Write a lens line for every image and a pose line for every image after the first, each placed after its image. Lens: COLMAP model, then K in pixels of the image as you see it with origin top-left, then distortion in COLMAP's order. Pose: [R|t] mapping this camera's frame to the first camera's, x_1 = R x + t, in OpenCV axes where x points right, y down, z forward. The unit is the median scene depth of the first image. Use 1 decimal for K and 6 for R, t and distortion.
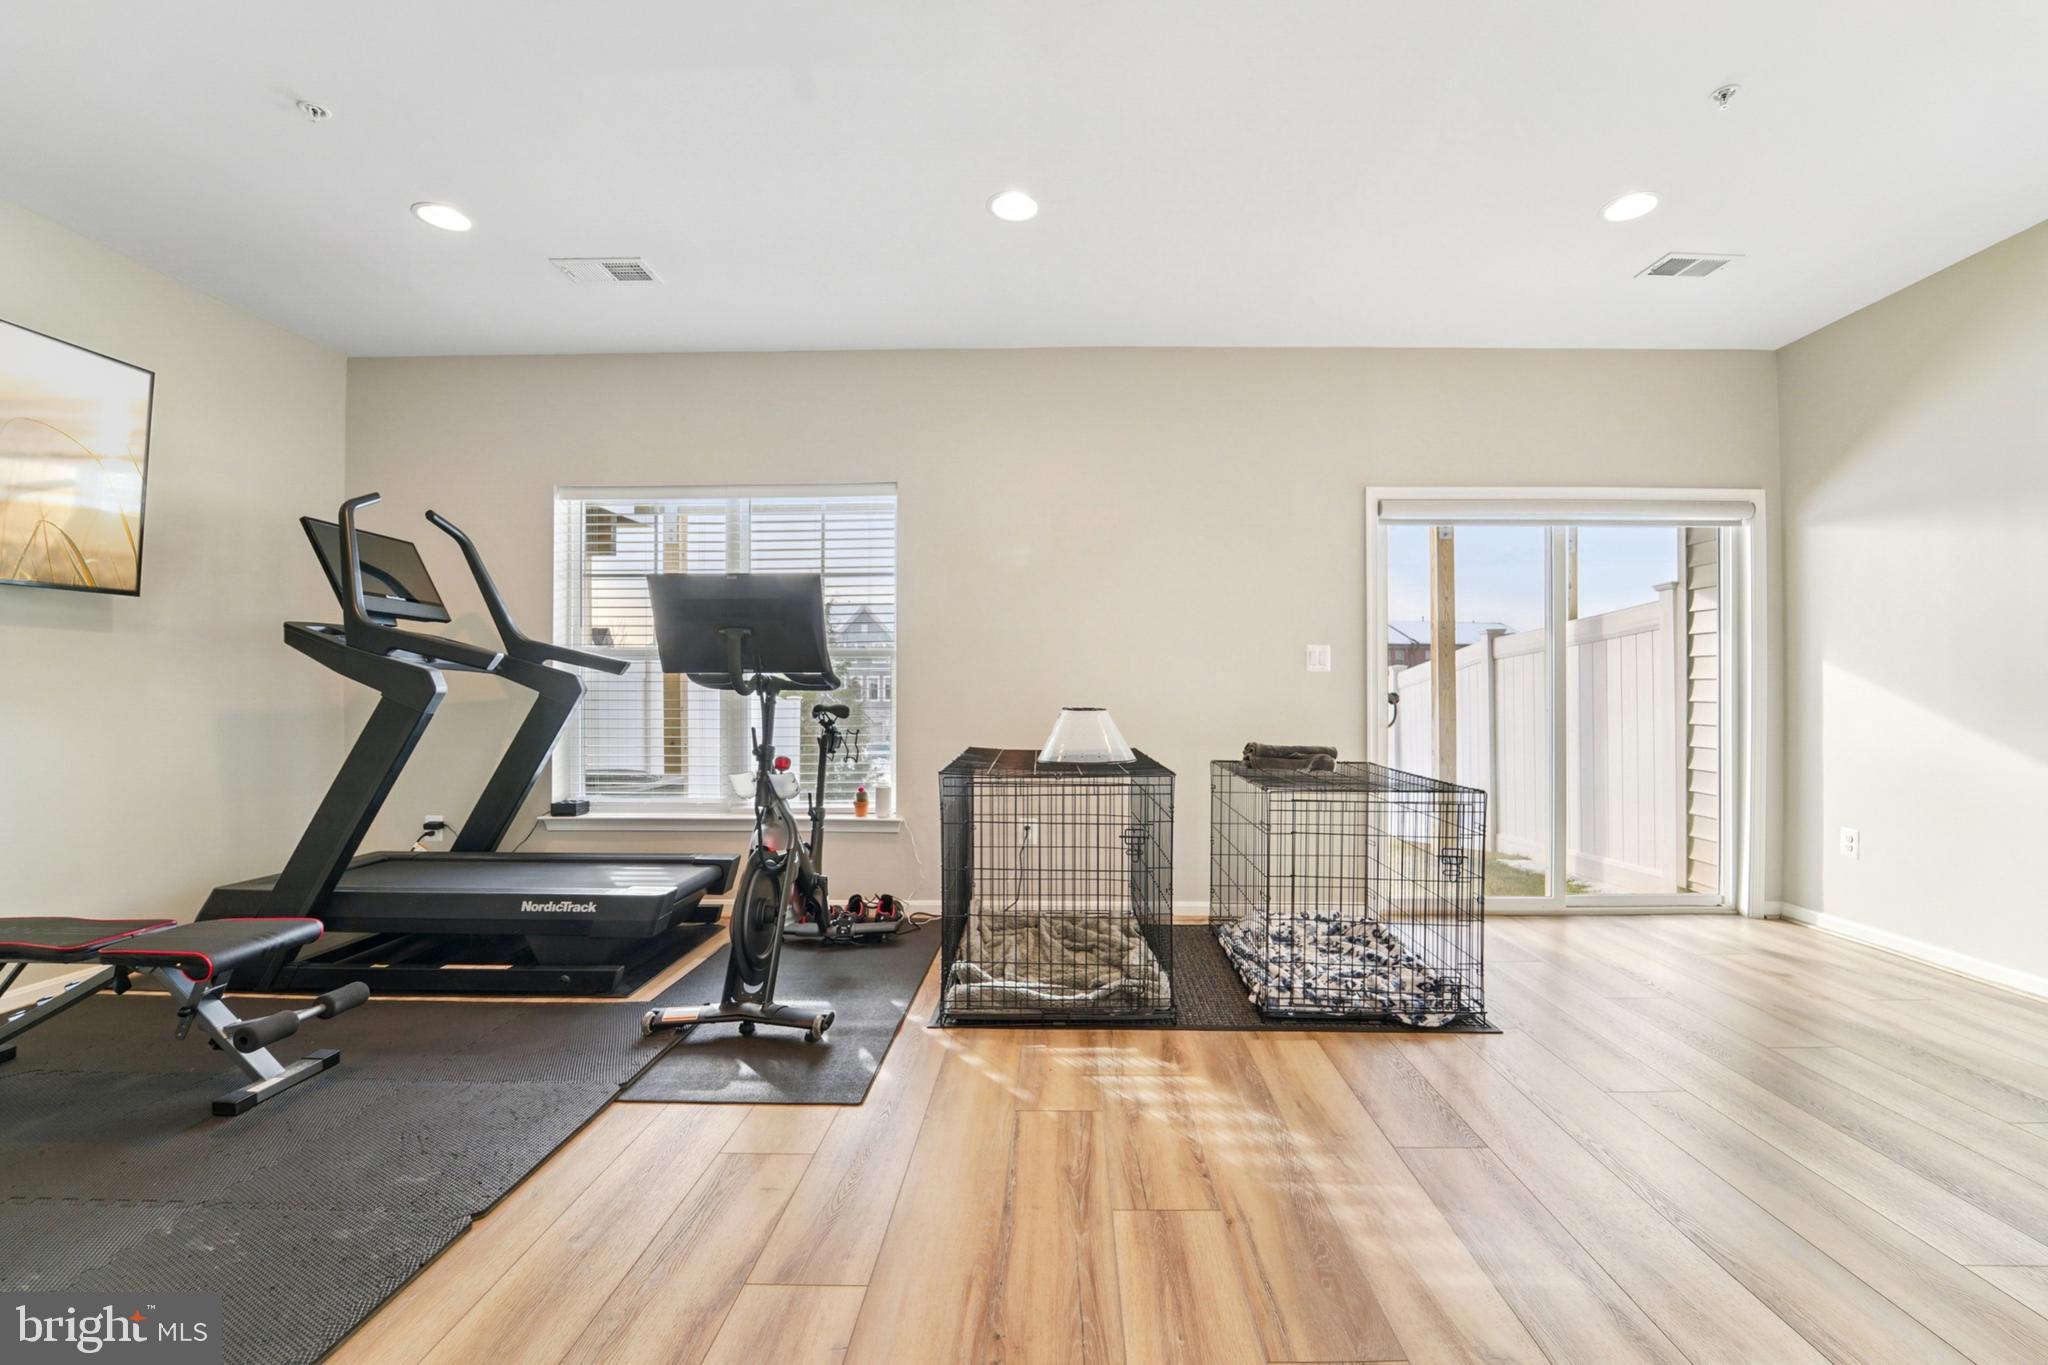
lens RADIAL K [[838.6, 0, 1030.5], [0, 838.6, 687.3], [0, 0, 1]] dist [-0.022120, 0.000017]
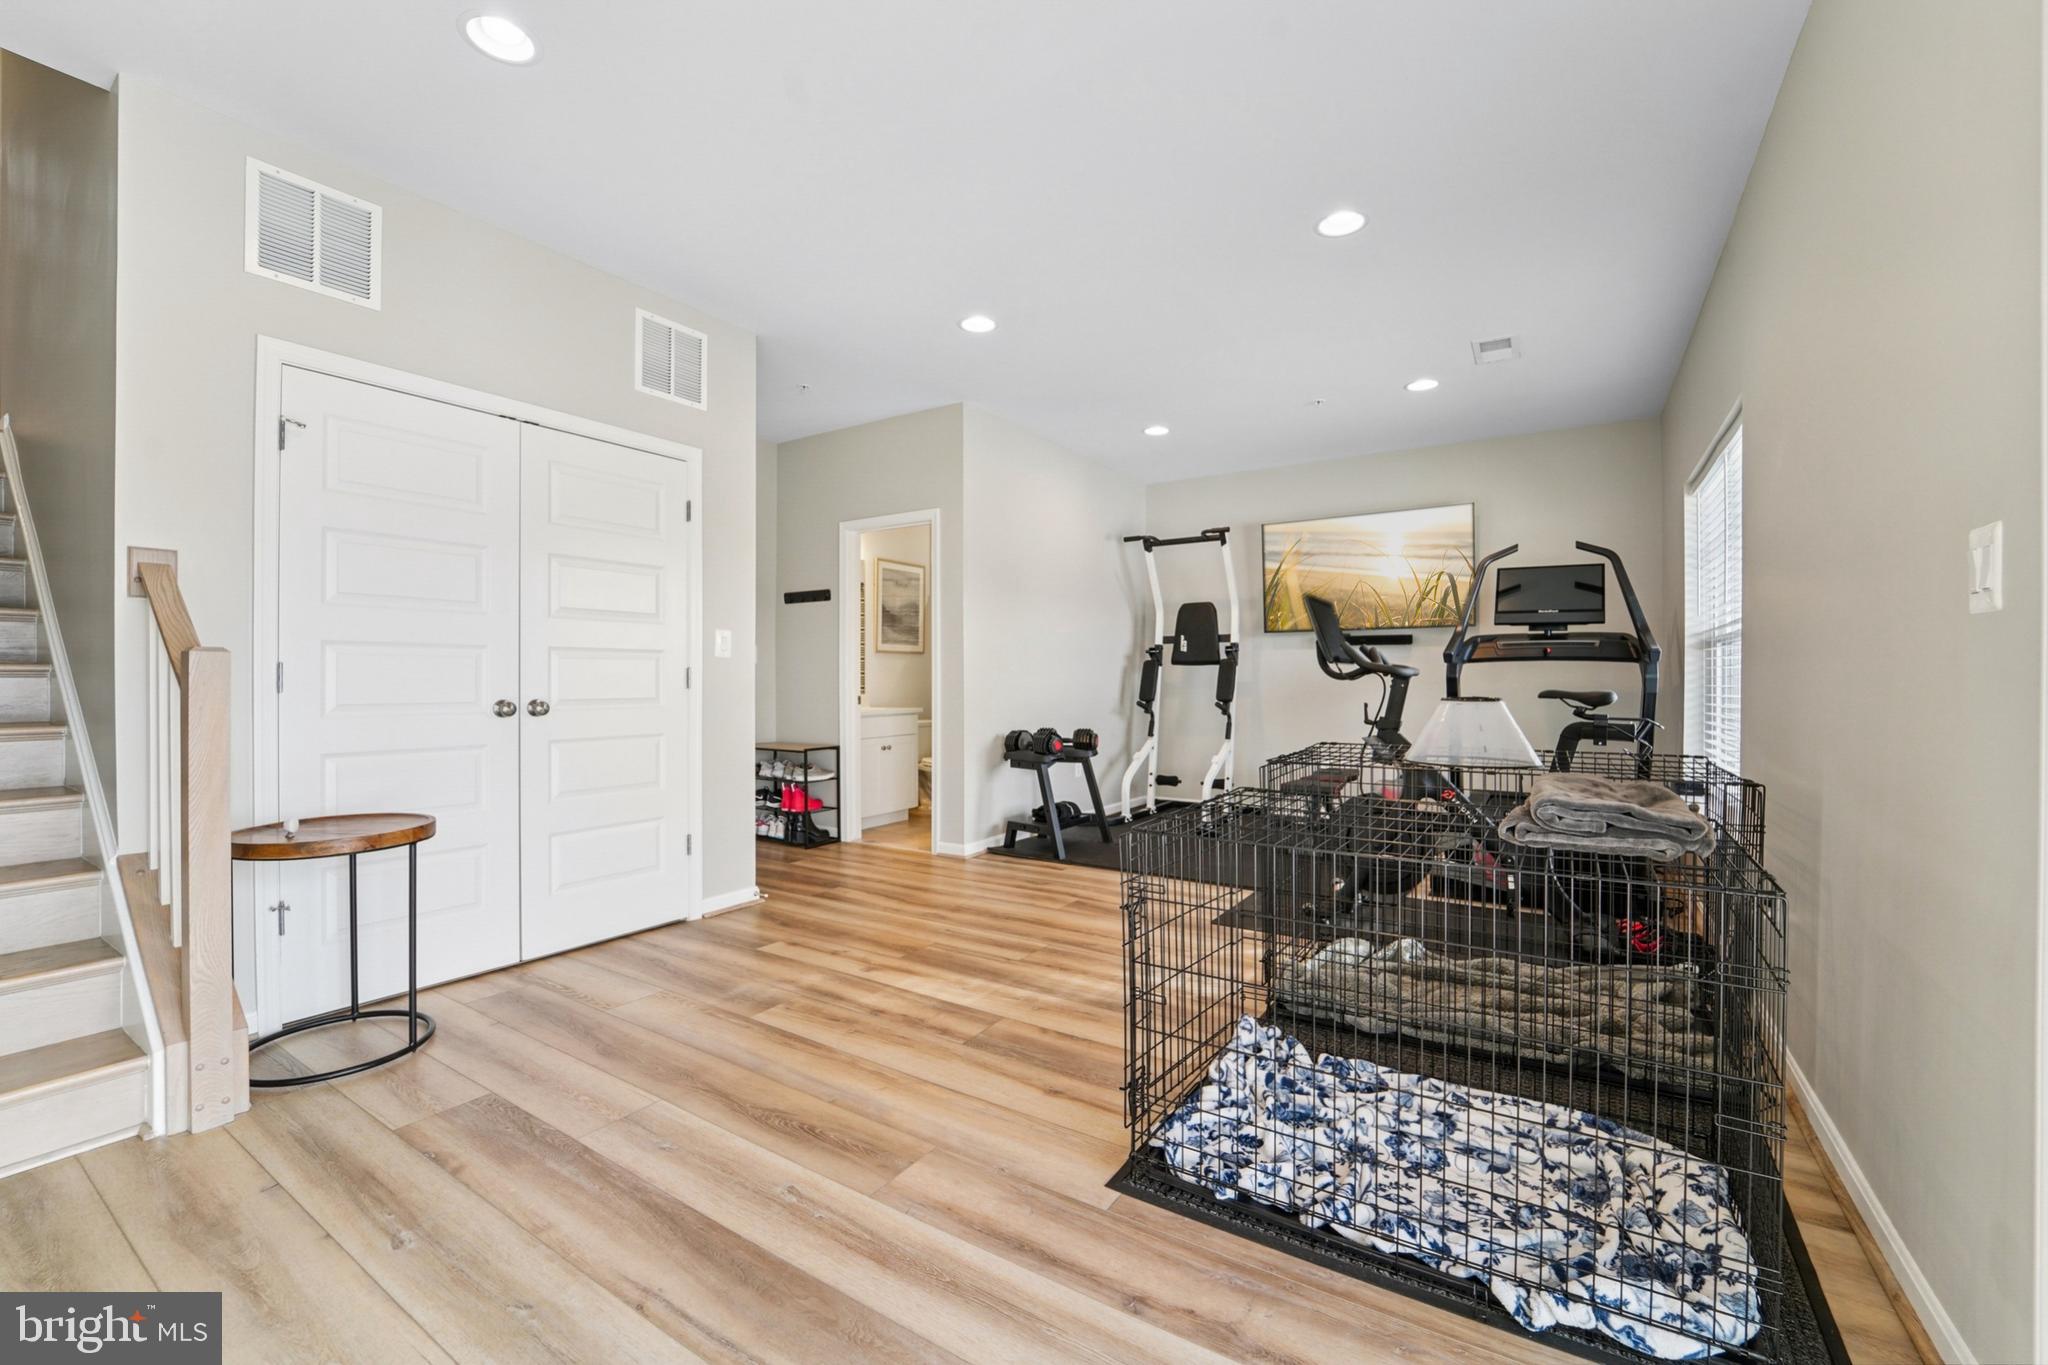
lens RADIAL K [[838.6, 0, 1030.5], [0, 838.6, 687.3], [0, 0, 1]] dist [-0.022120, 0.000017]
pose [[-0.523947, 0.007981, -0.851713, 1.534211], [0.001731, 0.999964, 0.008305, 0.007878], [0.851749, 0.002877, -0.523942, 1.706384]]
